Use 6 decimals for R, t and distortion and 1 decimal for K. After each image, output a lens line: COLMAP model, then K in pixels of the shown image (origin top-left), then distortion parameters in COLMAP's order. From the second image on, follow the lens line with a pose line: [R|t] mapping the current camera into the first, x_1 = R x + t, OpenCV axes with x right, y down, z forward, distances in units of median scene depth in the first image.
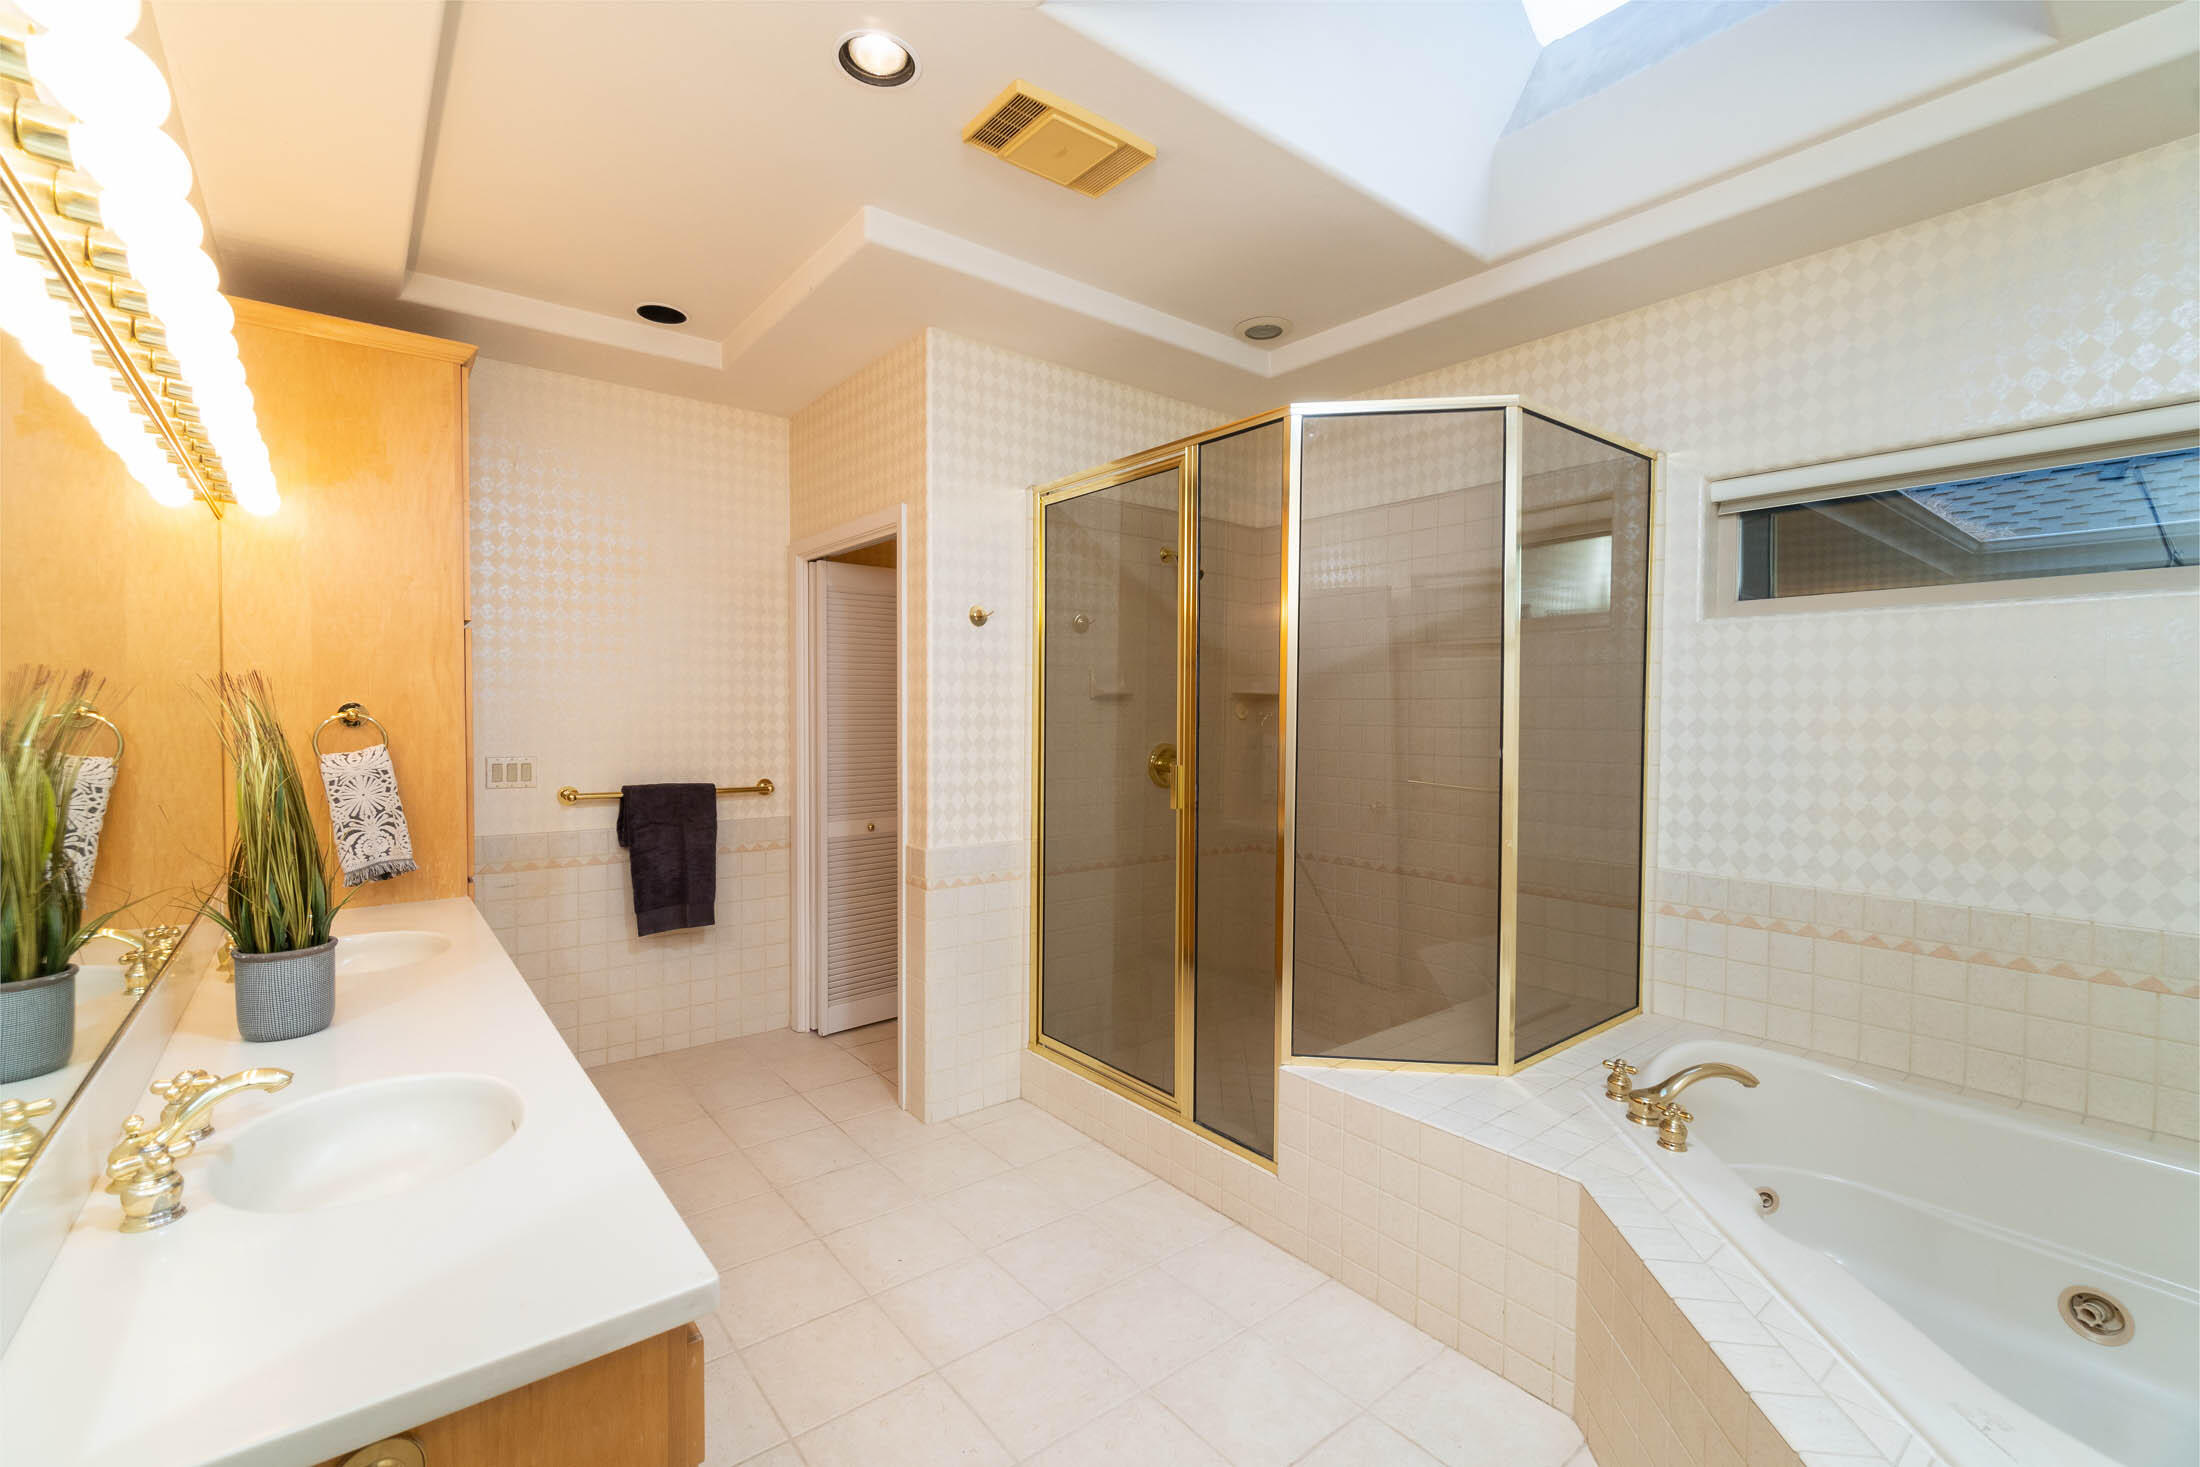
lens RADIAL K [[934.7, 0, 1100.0], [0, 934.7, 733.5], [0, 0, 1]] dist [0.000164, -0.000070]
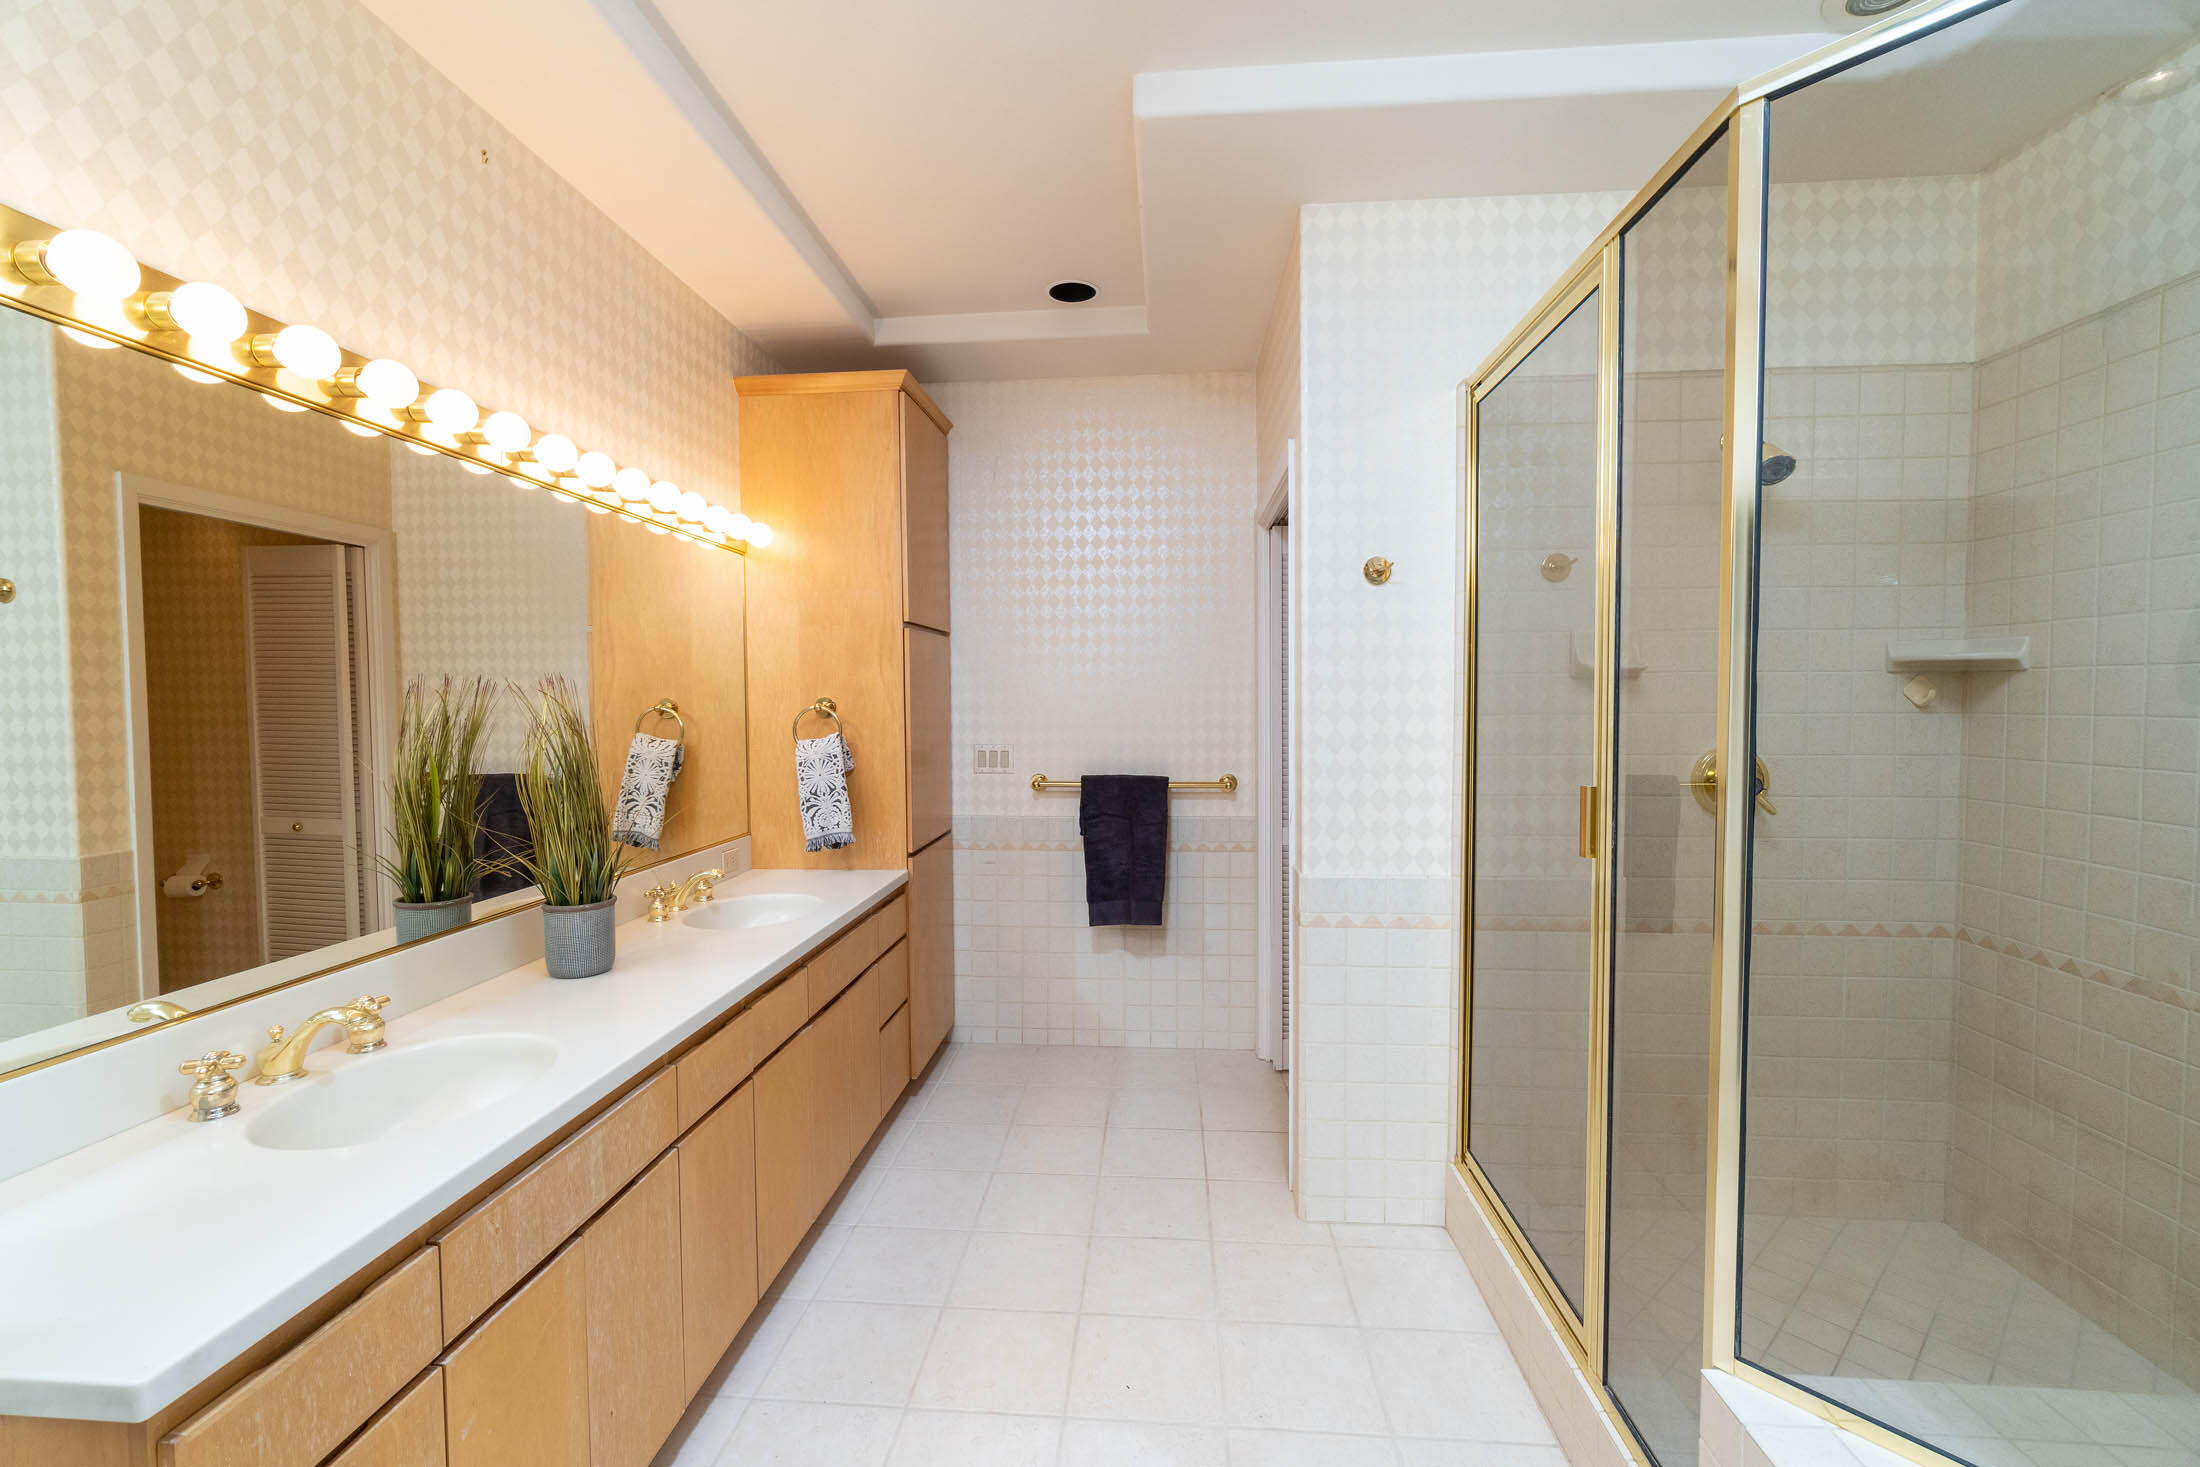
lens RADIAL K [[961.7, 0, 1100.0], [0, 961.7, 733.5], [0, 0, 1]] dist [-0.001090, -0.000280]
pose [[0.728019, 0.015157, -0.685390, 0.236155], [-0.005442, 0.999852, 0.016330, -0.006926], [0.685536, -0.008159, 0.727993, 0.282022]]
